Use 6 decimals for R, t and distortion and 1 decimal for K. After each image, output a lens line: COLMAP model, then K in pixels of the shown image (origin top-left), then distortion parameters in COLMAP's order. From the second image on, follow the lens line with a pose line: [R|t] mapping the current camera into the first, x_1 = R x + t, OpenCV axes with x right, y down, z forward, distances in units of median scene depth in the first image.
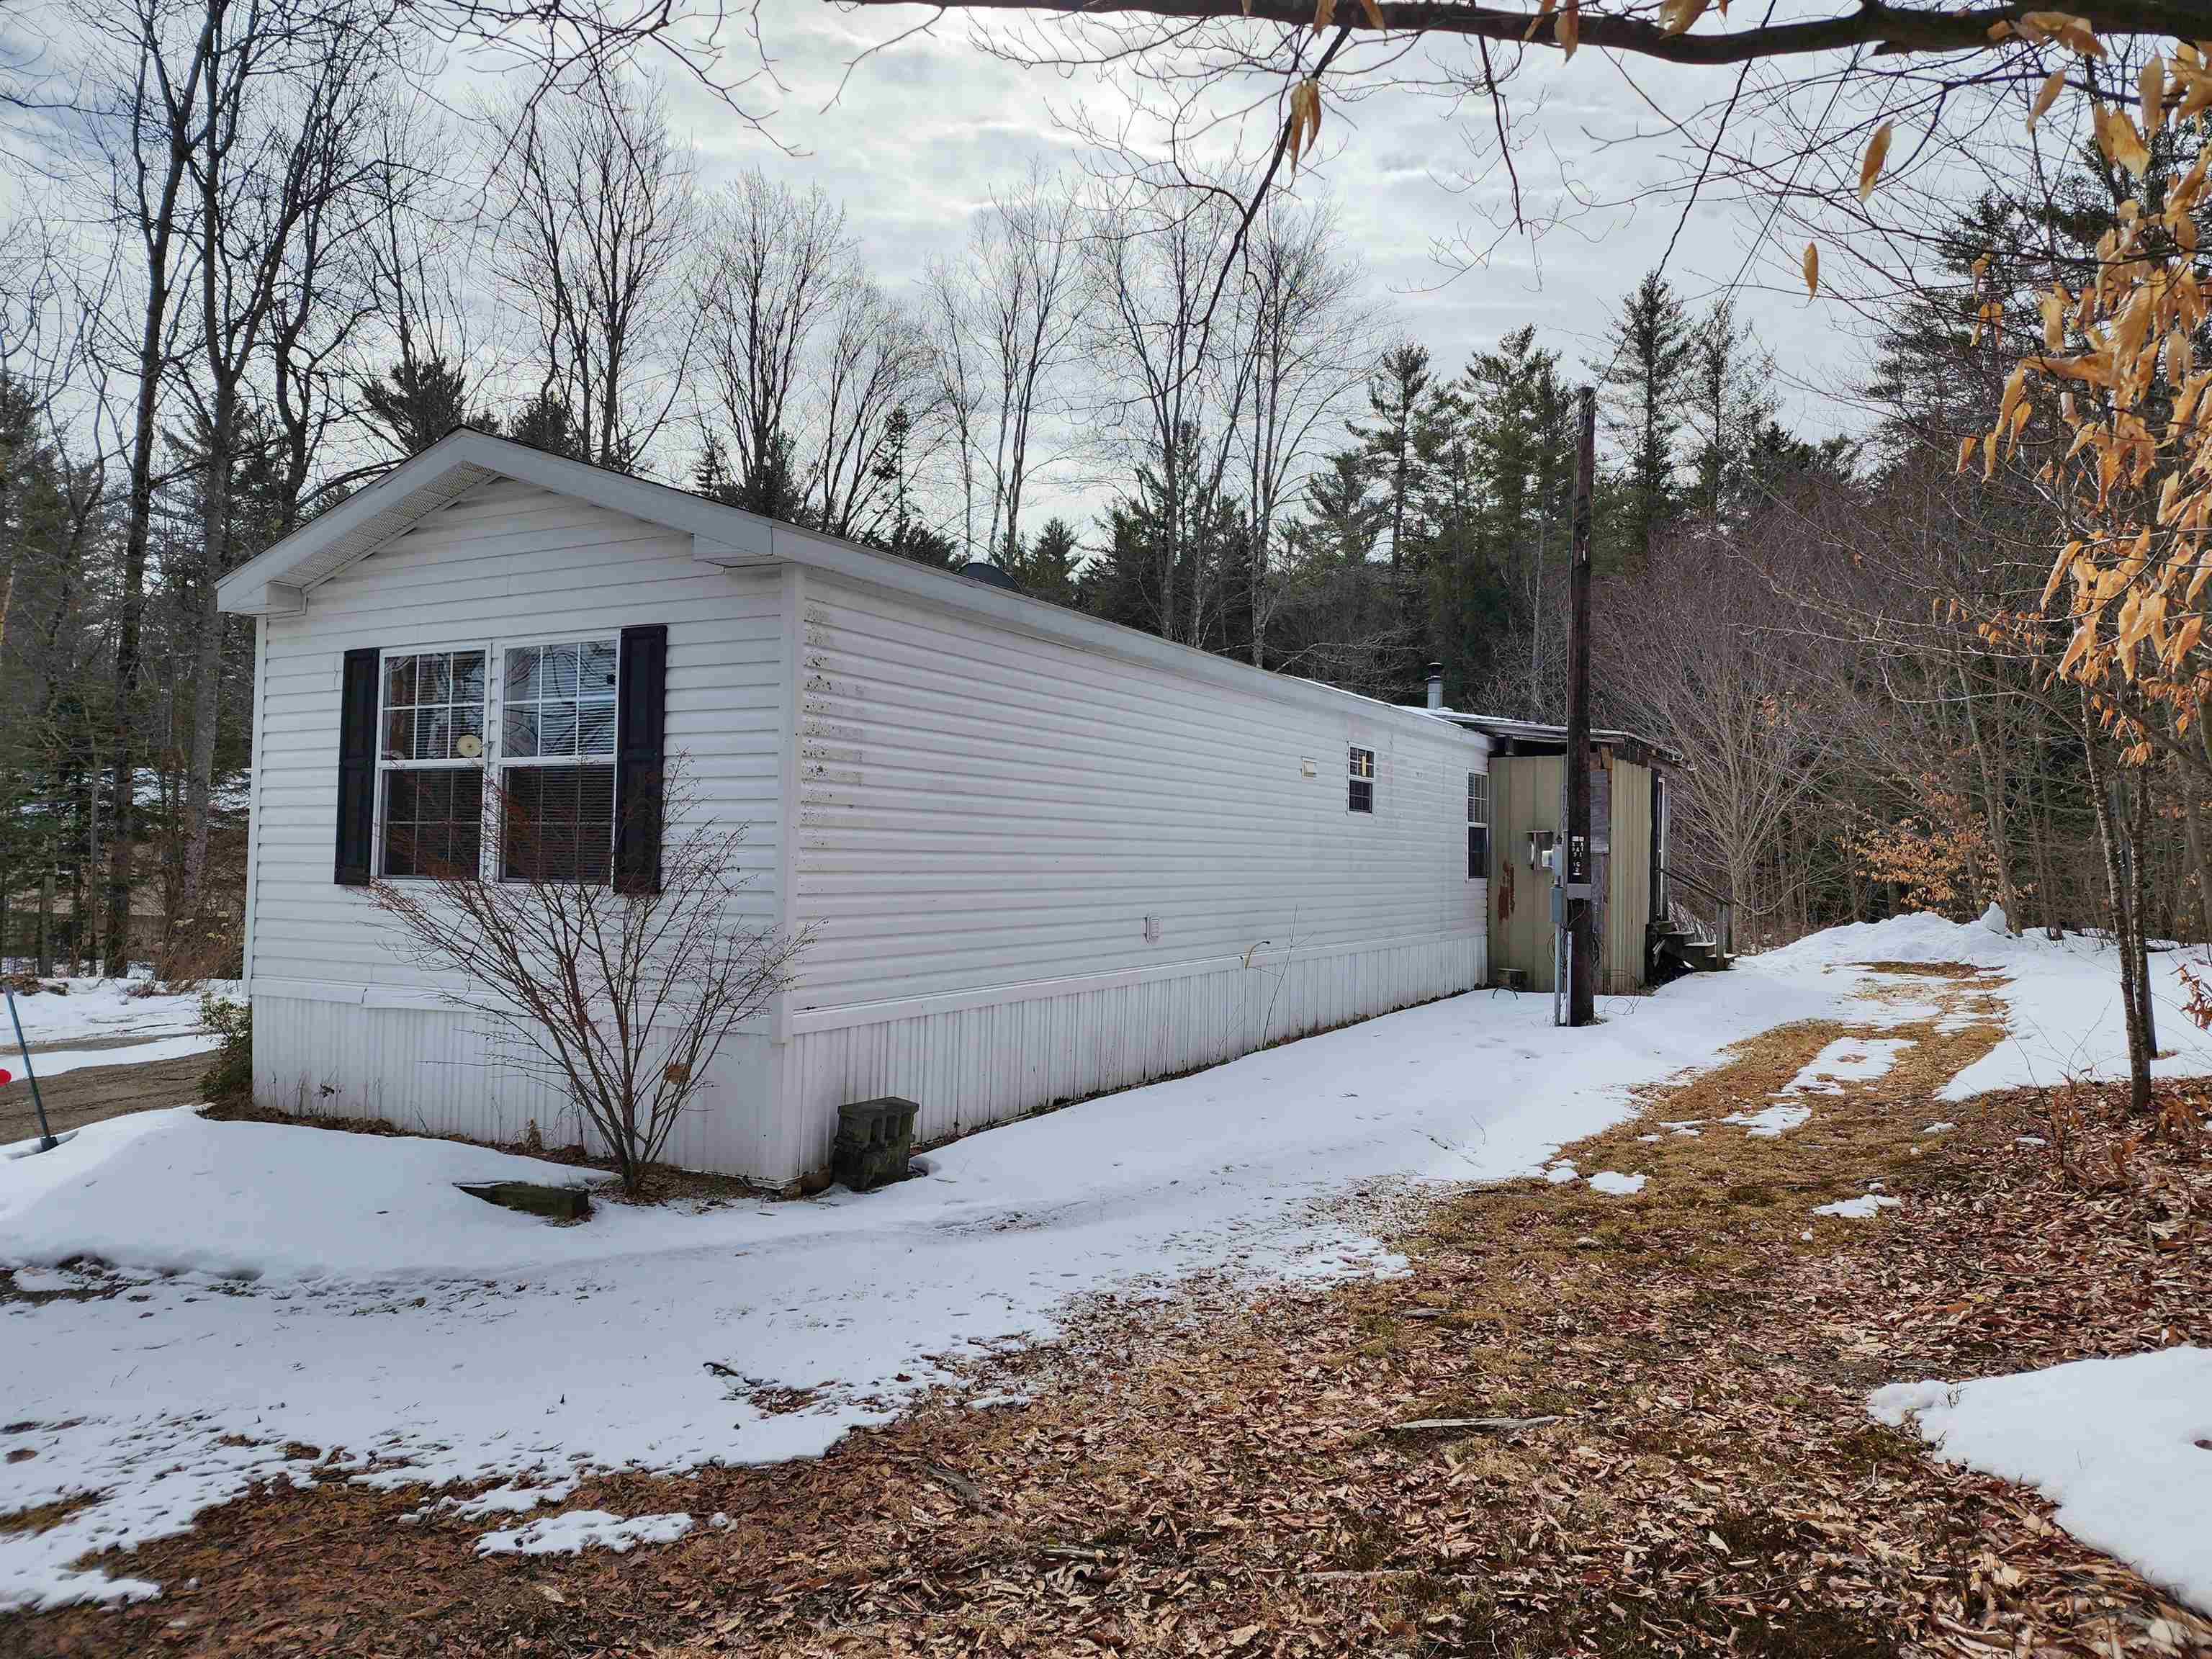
lens RADIAL K [[1467.4, 0, 1102.7], [0, 1467.4, 827.9], [0, 0, 1]] dist [0.072376, -0.046100]
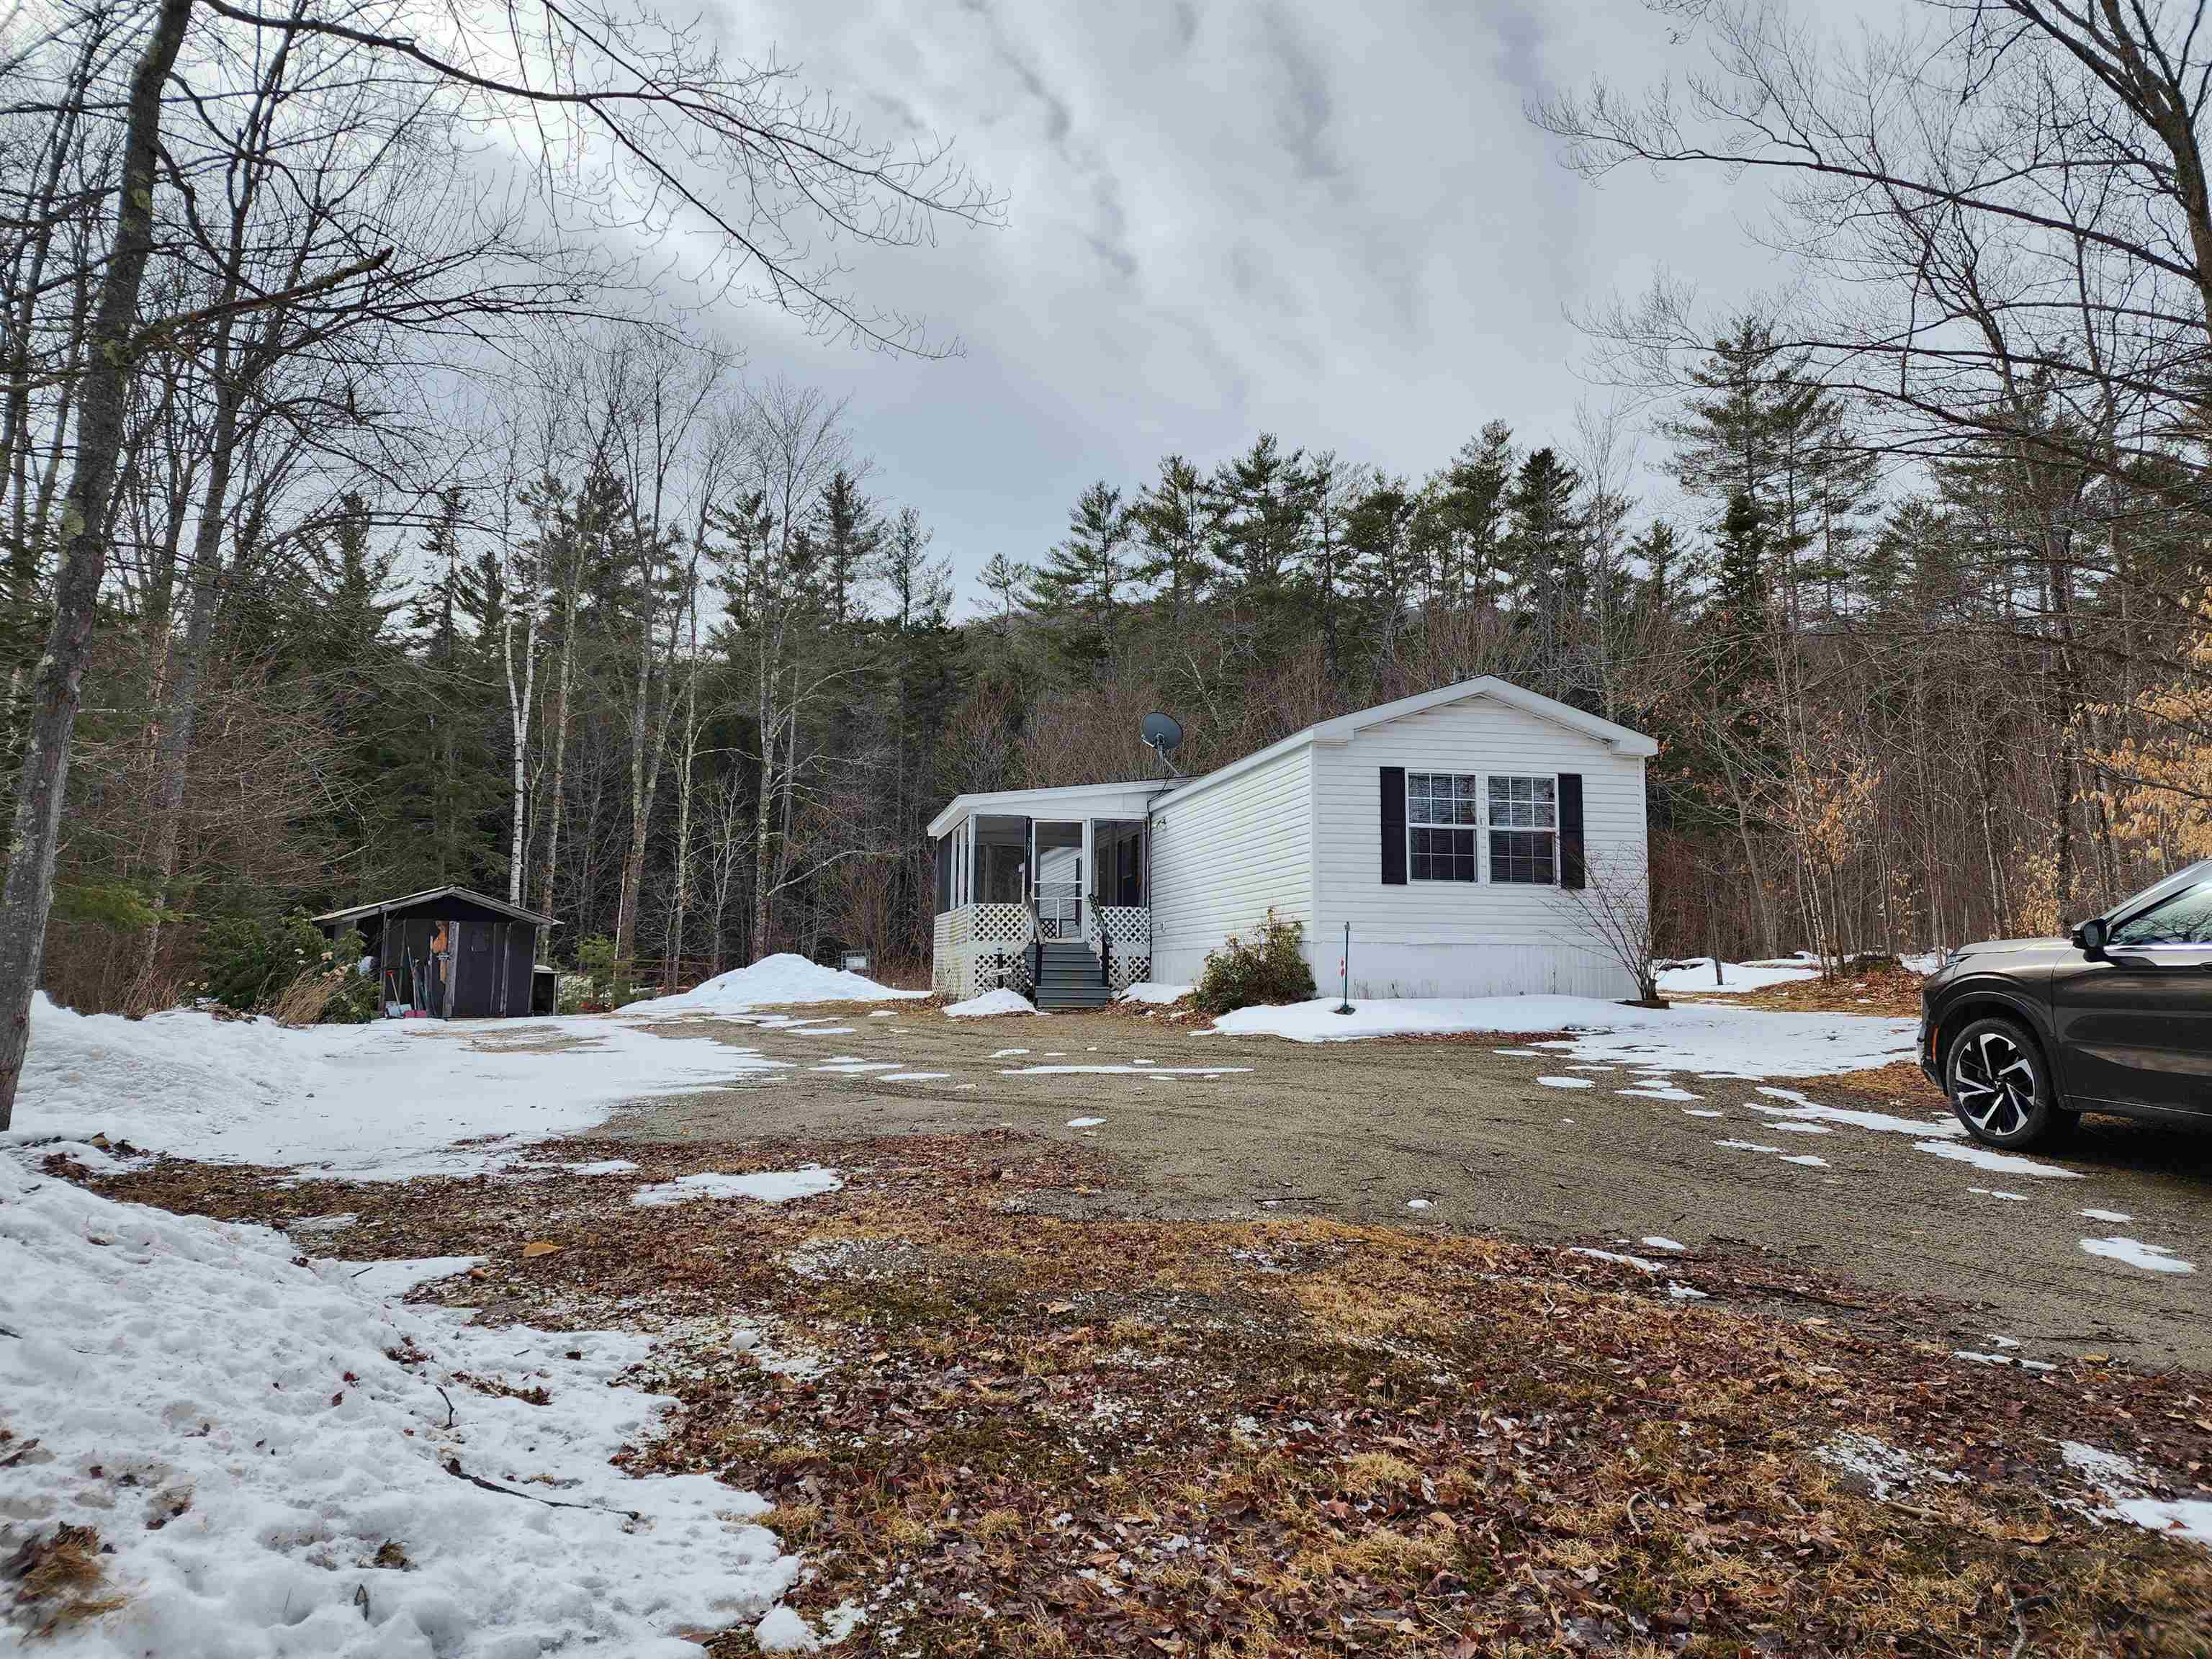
lens RADIAL K [[1467.4, 0, 1105.1], [0, 1467.4, 808.9], [0, 0, 1]] dist [0.072376, -0.046100]
pose [[0.744607, 0.066577, 0.664175, -2.142548], [-0.007084, 0.995746, -0.091872, 0.124301], [-0.667466, 0.063703, 0.741911, -0.217624]]
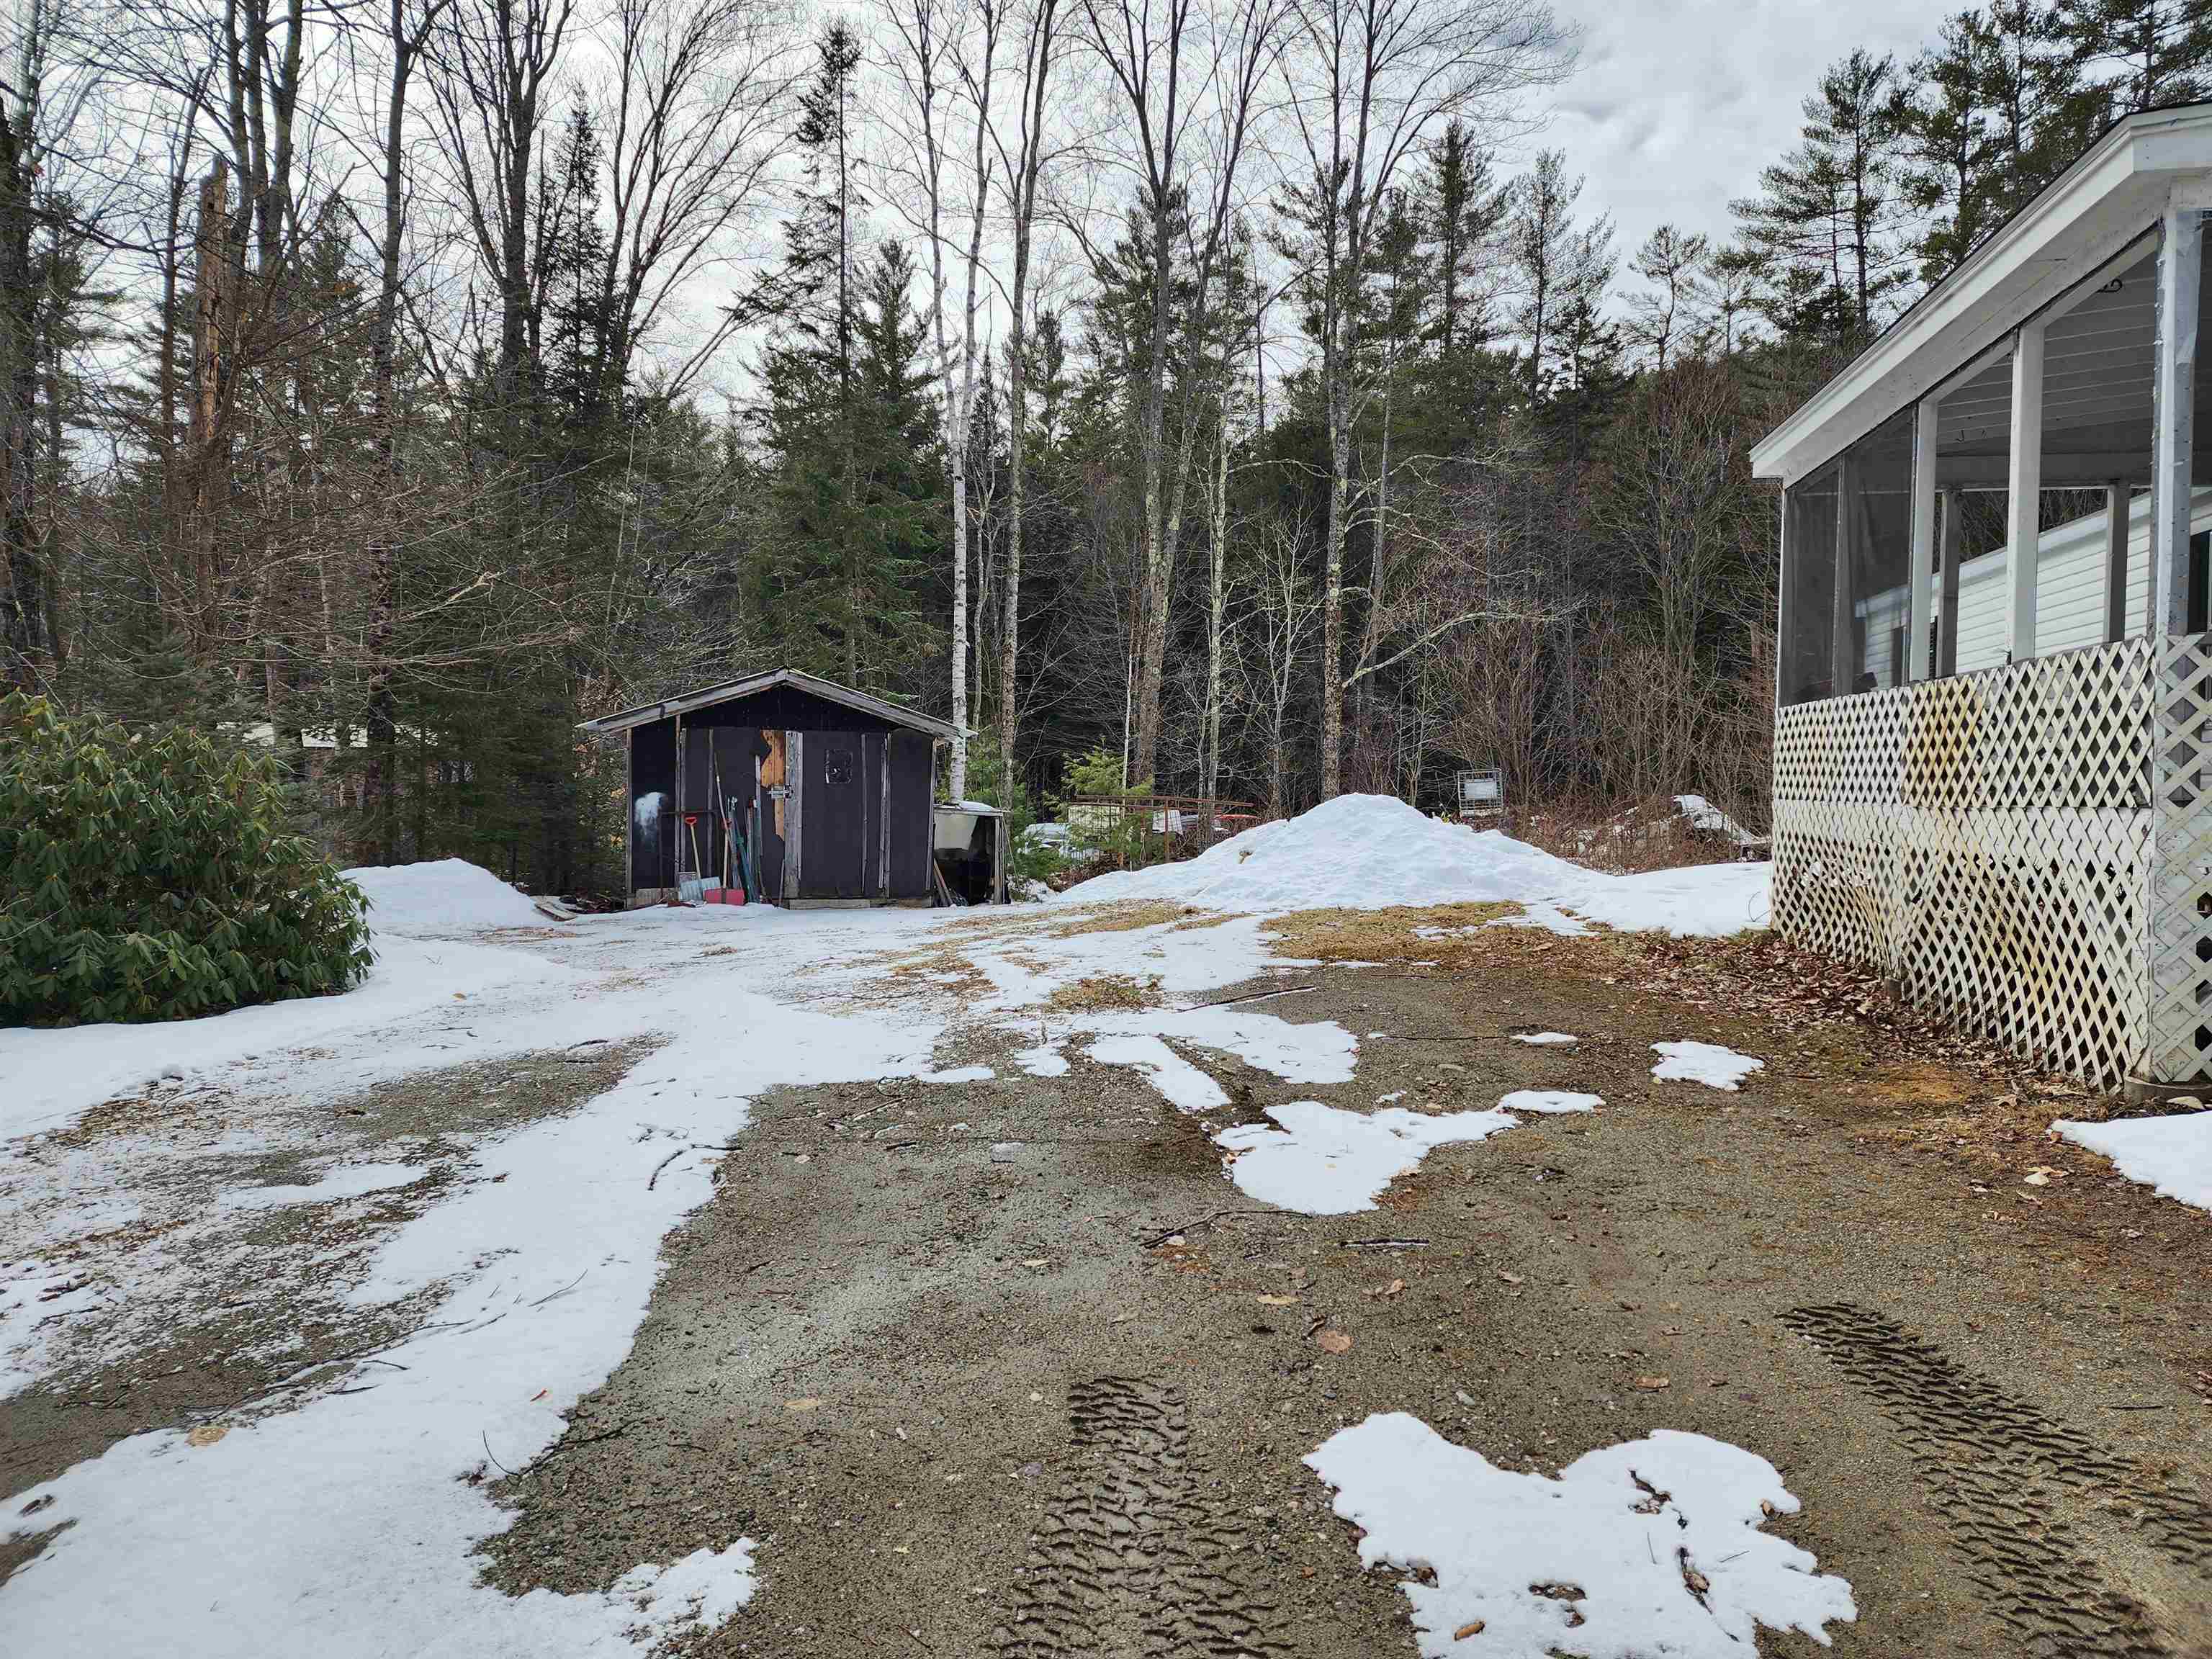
lens RADIAL K [[1467.4, 0, 1112.1], [0, 1467.4, 815.0], [0, 0, 1]] dist [0.072376, -0.046100]
pose [[0.945092, -0.012815, 0.326553, -1.099101], [-0.001820, 0.999009, 0.044470, 0.097244], [-0.326799, -0.042623, 0.944132, 1.562325]]
